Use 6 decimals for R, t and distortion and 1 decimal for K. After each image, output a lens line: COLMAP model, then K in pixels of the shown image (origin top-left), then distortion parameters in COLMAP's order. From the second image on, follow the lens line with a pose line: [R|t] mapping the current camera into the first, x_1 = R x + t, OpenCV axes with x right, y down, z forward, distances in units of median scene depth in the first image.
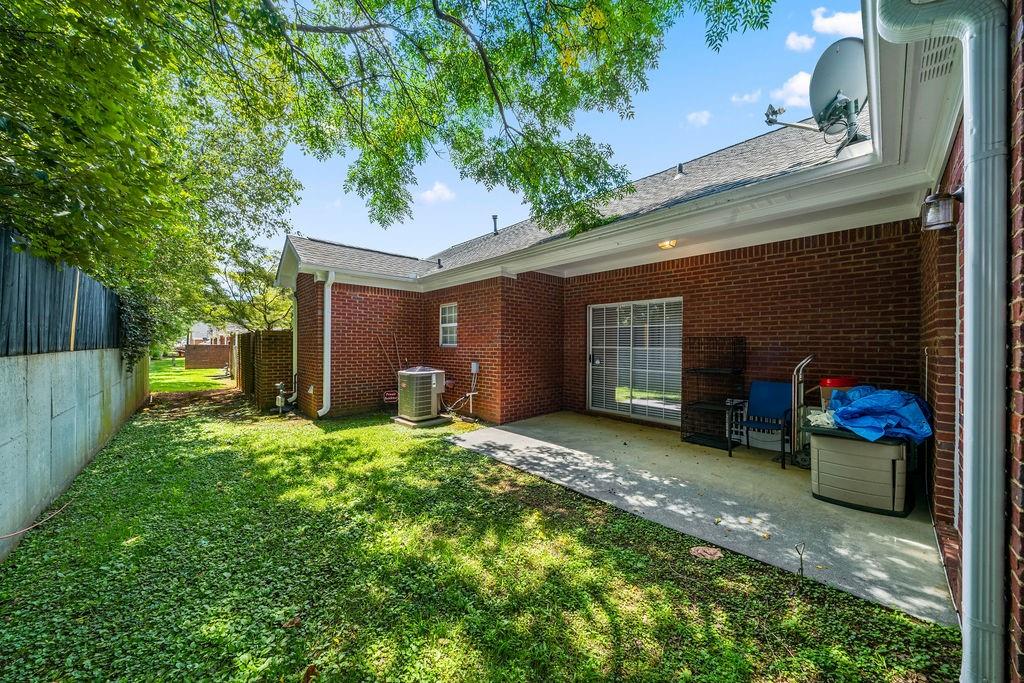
lens RADIAL K [[350.6, 0, 518.5], [0, 350.6, 344.4], [0, 0, 1]] dist [-0.002087, 0.000080]
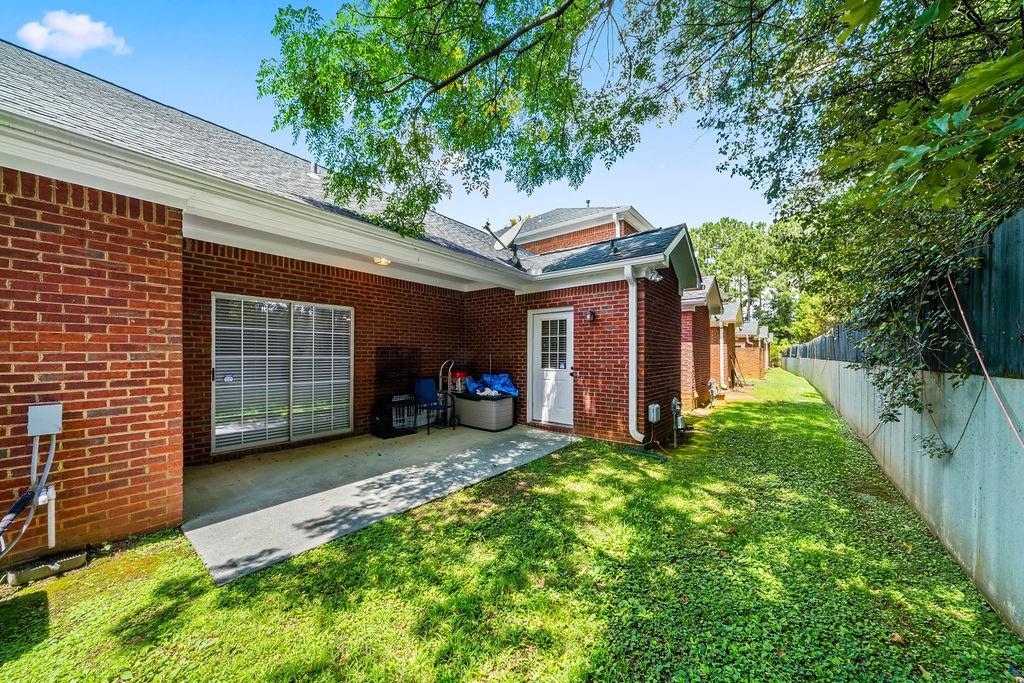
lens RADIAL K [[350.6, 0, 516.7], [0, 350.6, 349.6], [0, 0, 1]] dist [-0.002087, 0.000080]
pose [[-0.151179, 0.005461, 0.988491, -0.862753], [-0.006076, 0.999961, -0.006454, -0.008367], [-0.988488, -0.006981, -0.151140, 0.909985]]
